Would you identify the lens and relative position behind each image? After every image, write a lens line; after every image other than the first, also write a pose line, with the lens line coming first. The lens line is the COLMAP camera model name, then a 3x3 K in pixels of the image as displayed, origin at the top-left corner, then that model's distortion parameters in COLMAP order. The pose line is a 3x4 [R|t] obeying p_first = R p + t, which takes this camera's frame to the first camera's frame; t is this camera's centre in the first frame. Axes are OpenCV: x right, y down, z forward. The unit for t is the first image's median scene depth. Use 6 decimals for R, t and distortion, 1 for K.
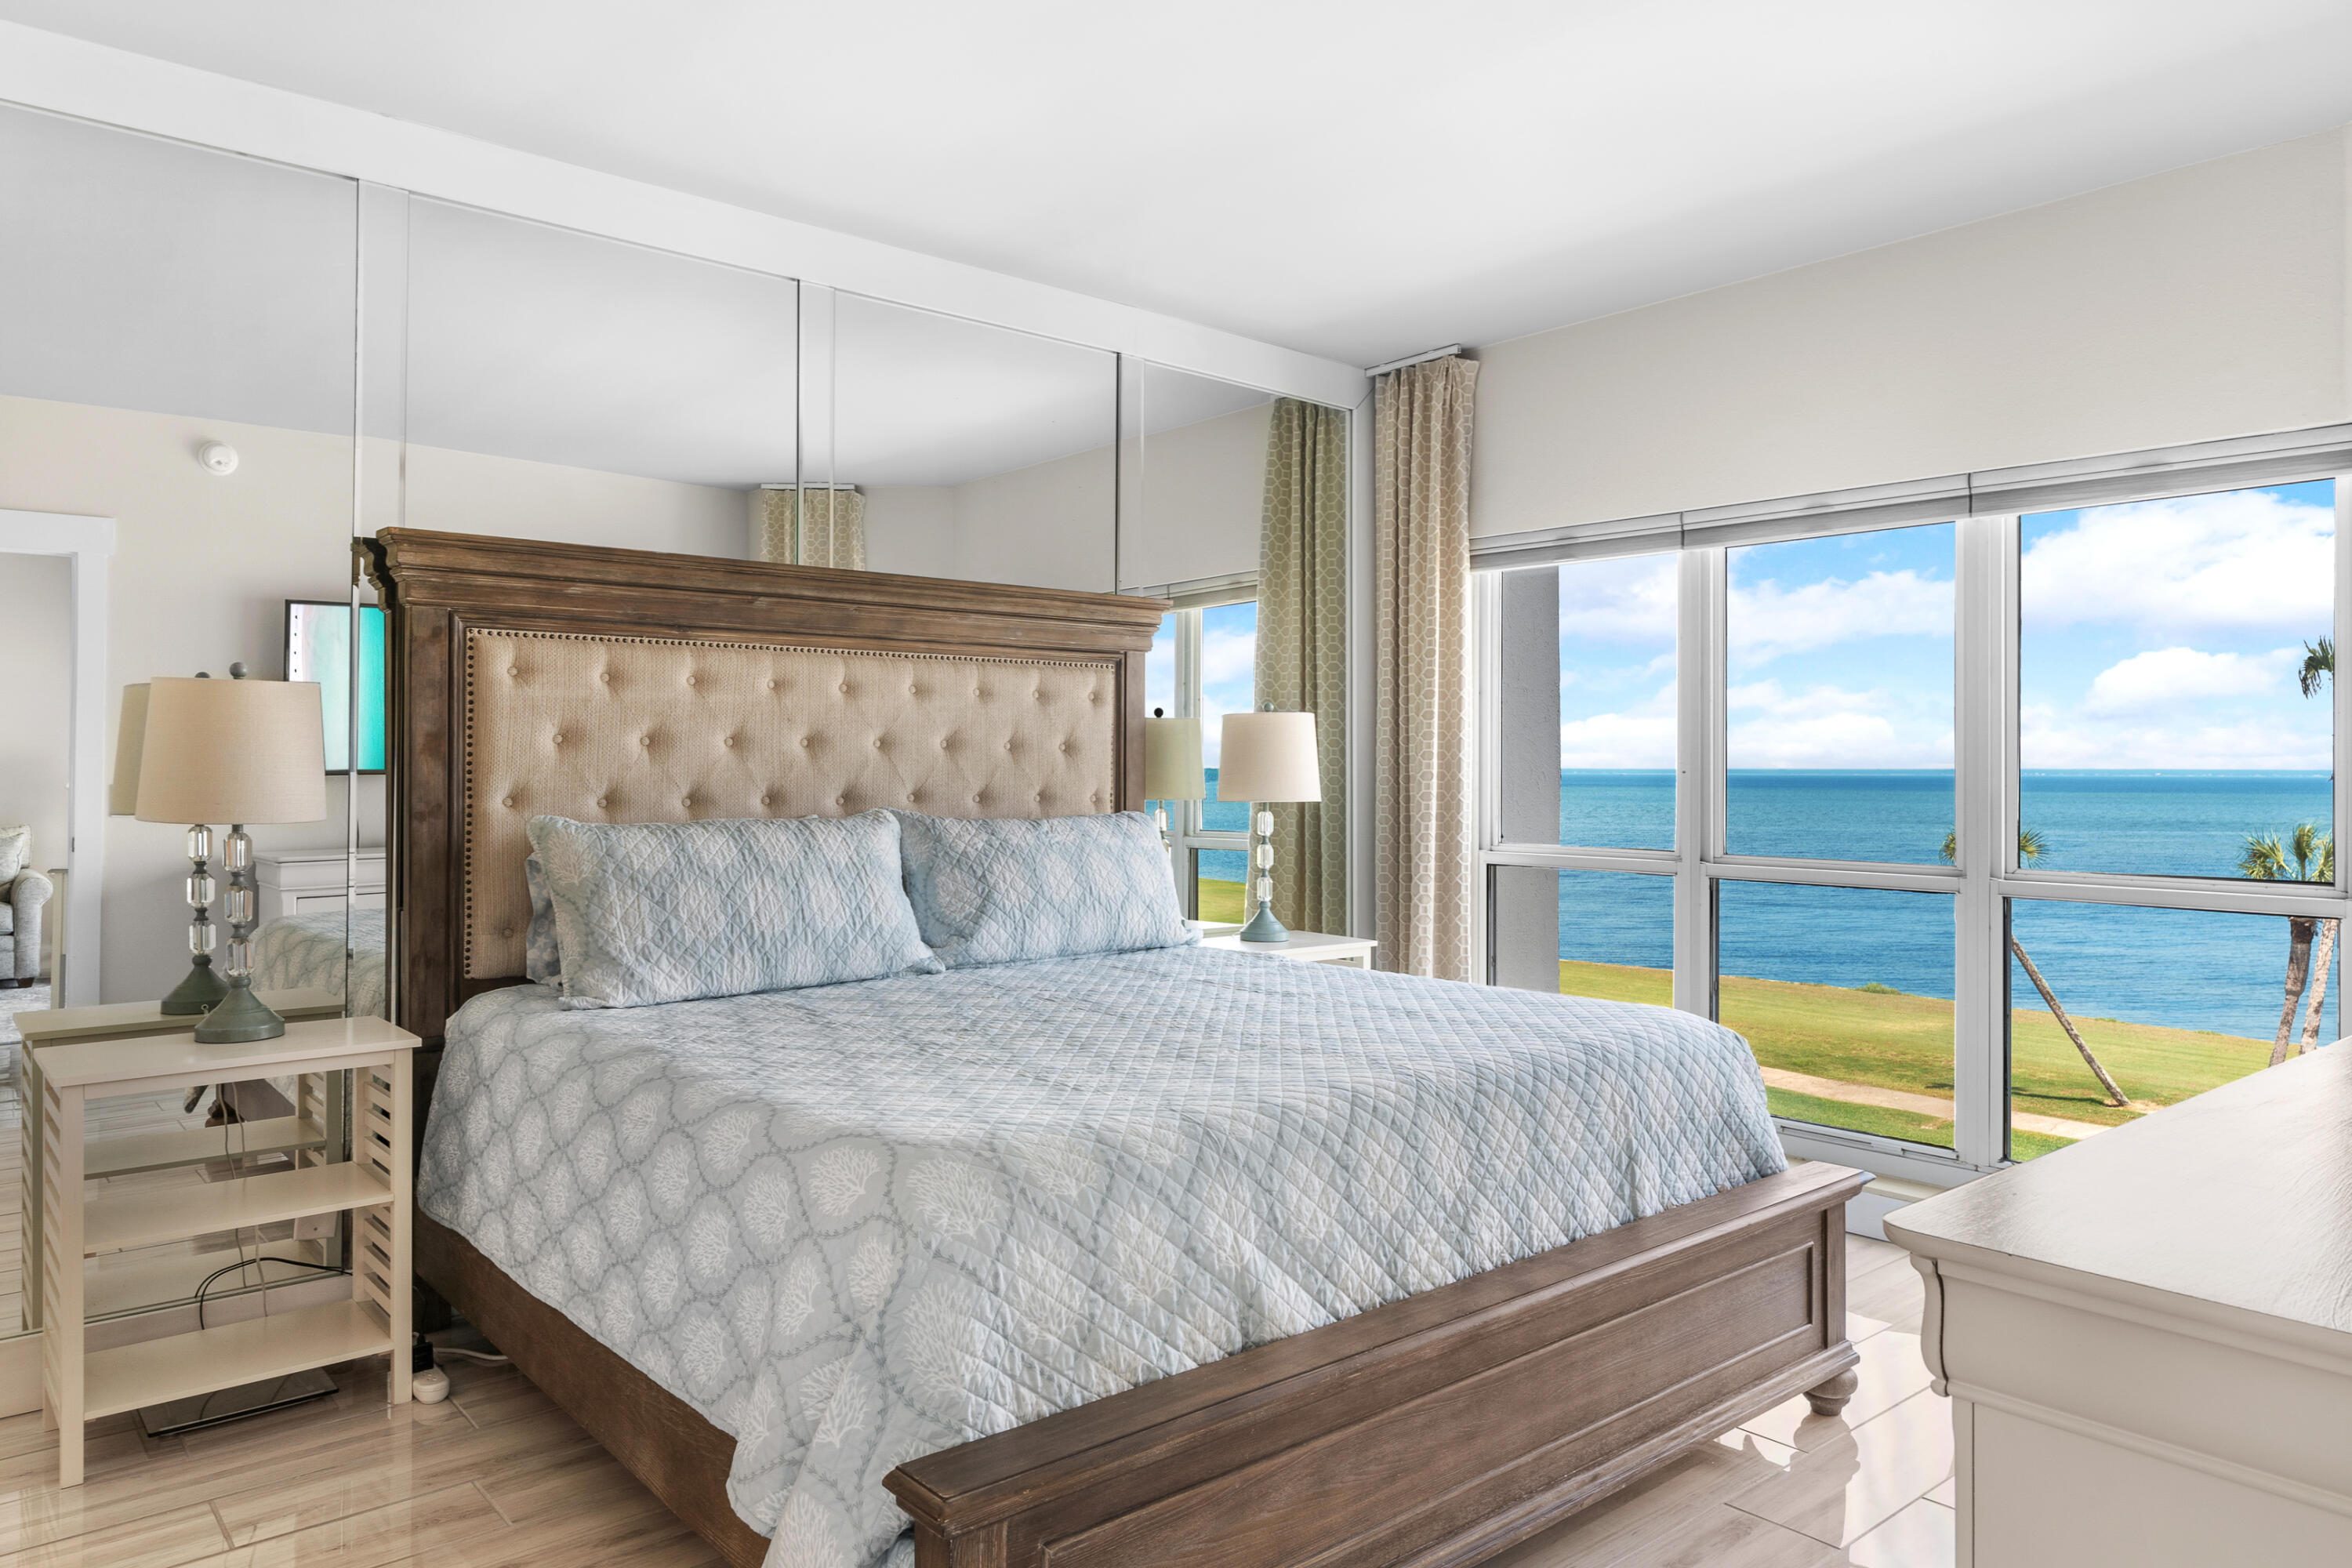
lens RADIAL K [[1535.8, 0, 1161.4], [0, 1535.8, 768.2], [0, 0, 1]] dist [0.000907, -0.000937]
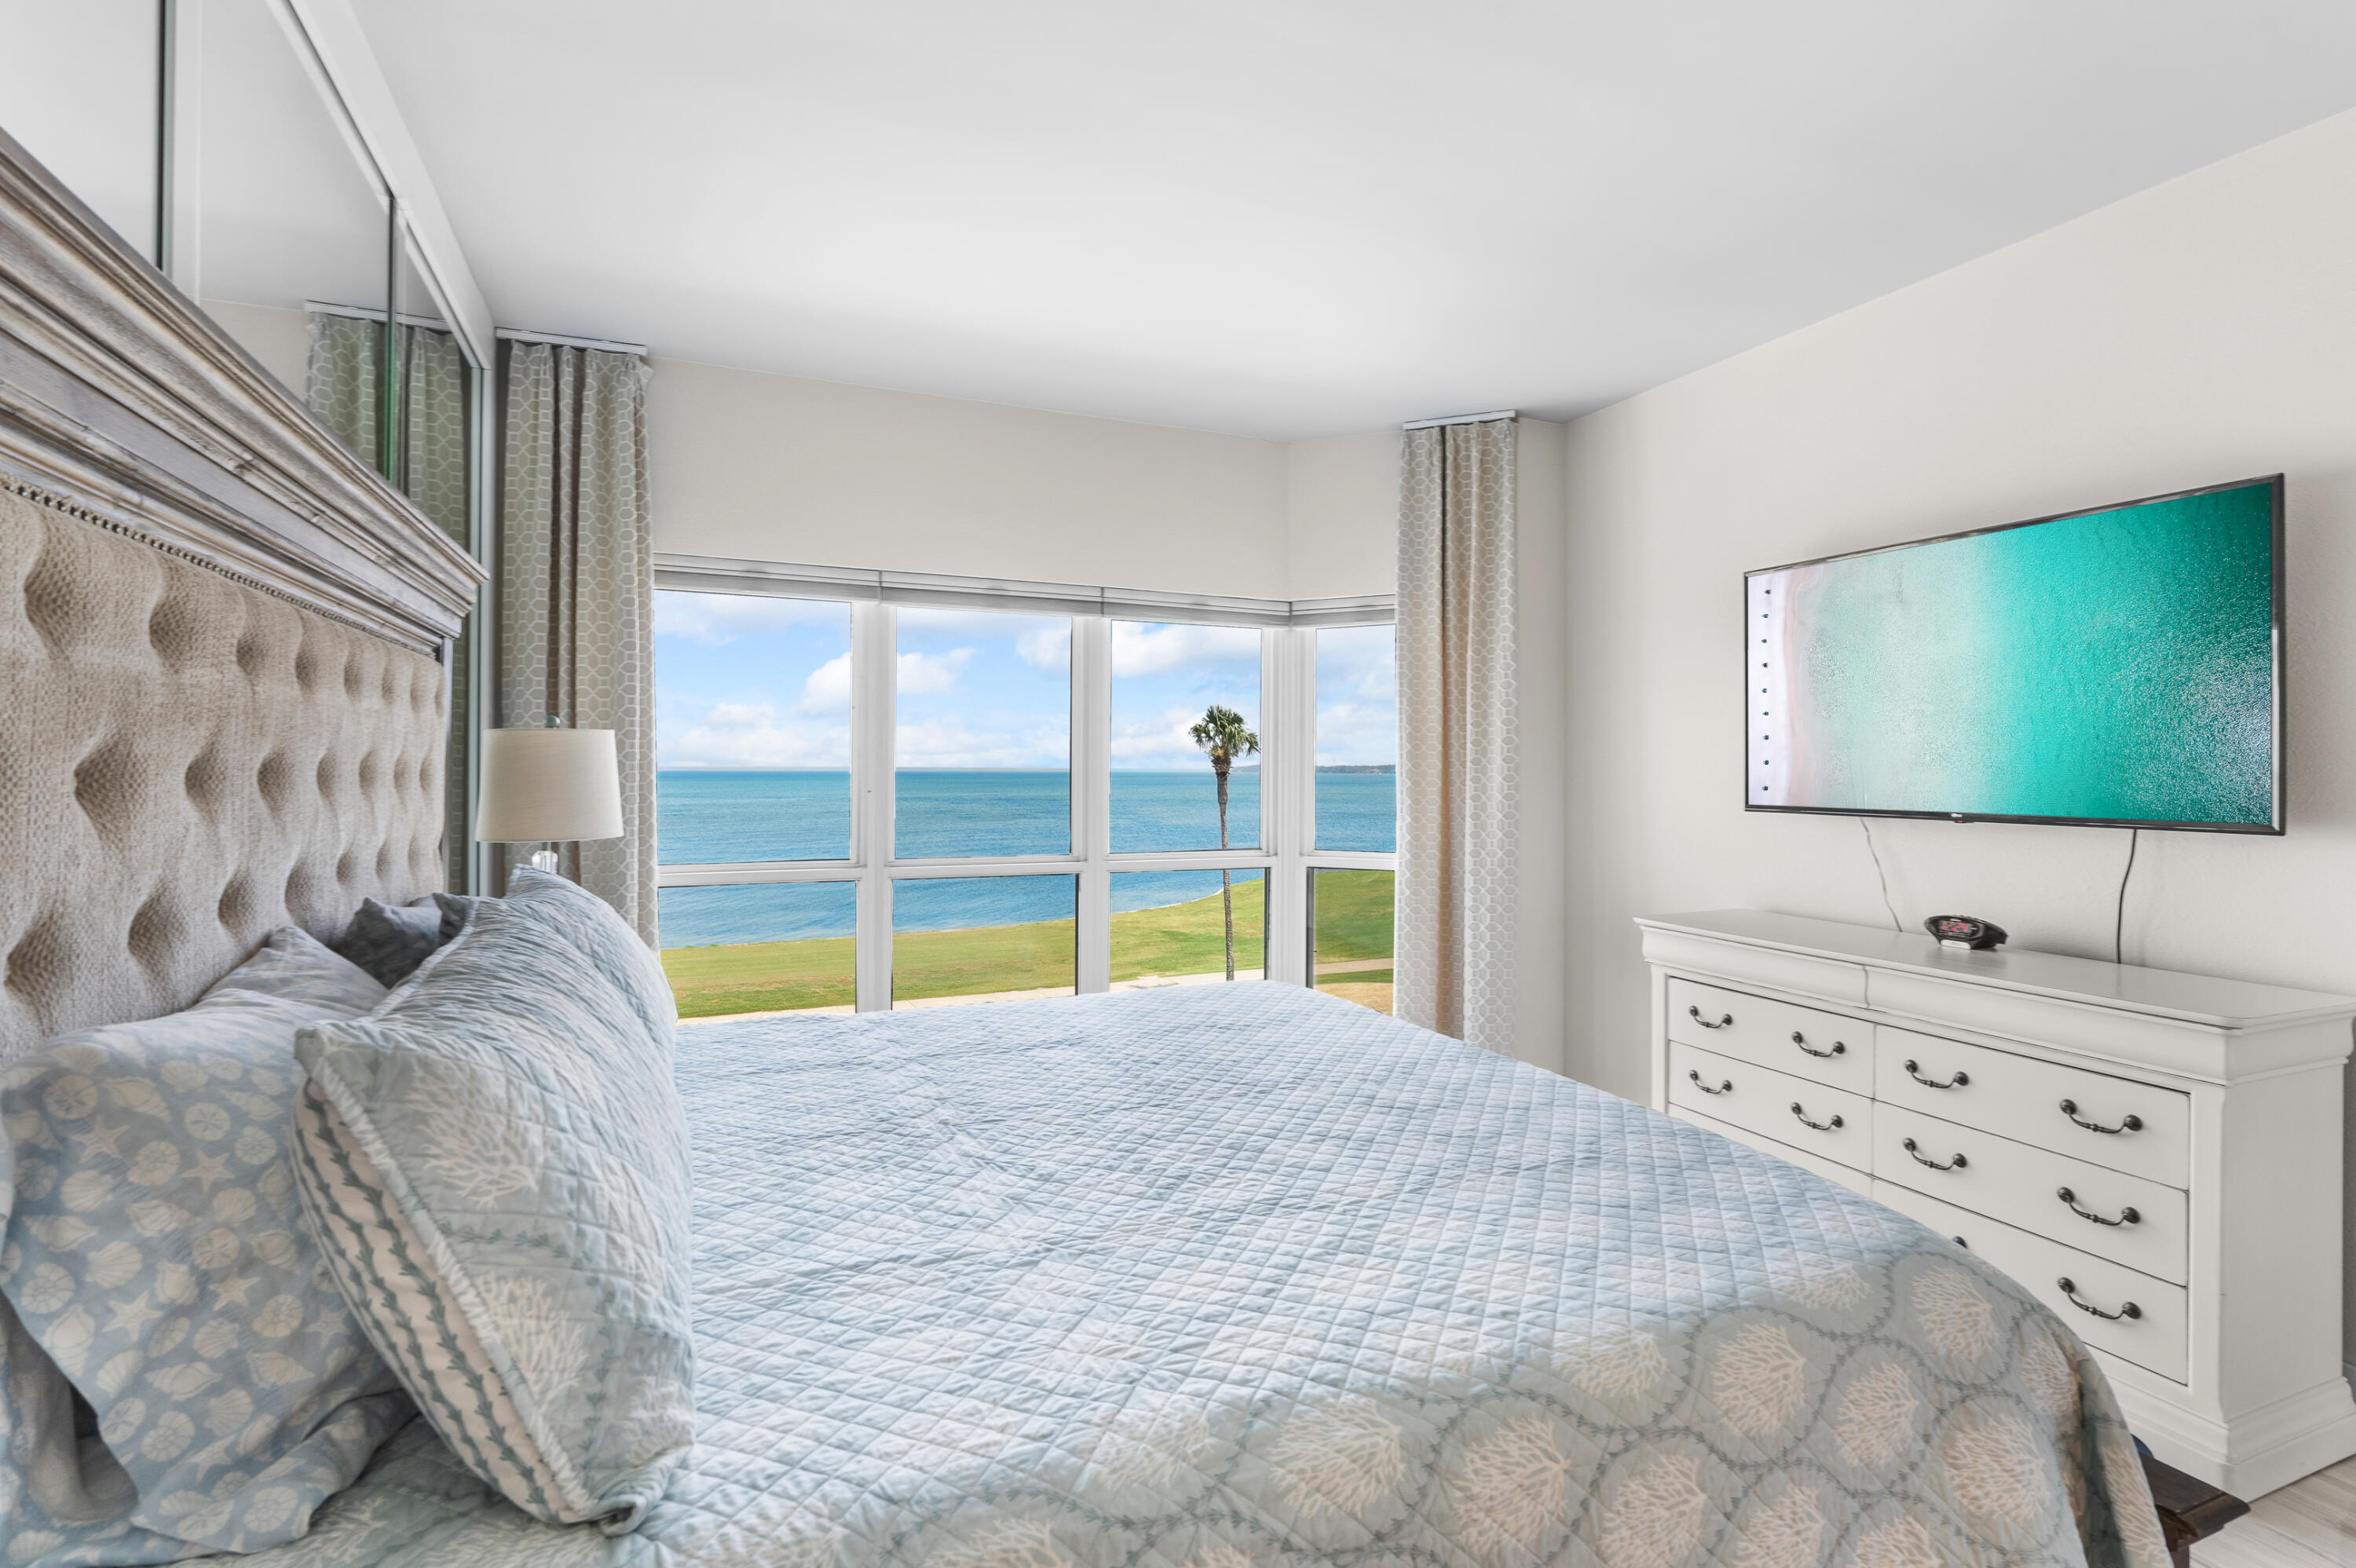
lens RADIAL K [[1085.9, 0, 1159.2], [0, 1085.9, 764.3], [0, 0, 1]] dist [-0.001812, -0.000477]
pose [[0.311576, 0.001759, 0.950220, -0.385114], [-0.000567, 0.999998, -0.001665, -0.017469], [-0.950221, -0.000019, 0.311576, 0.539739]]
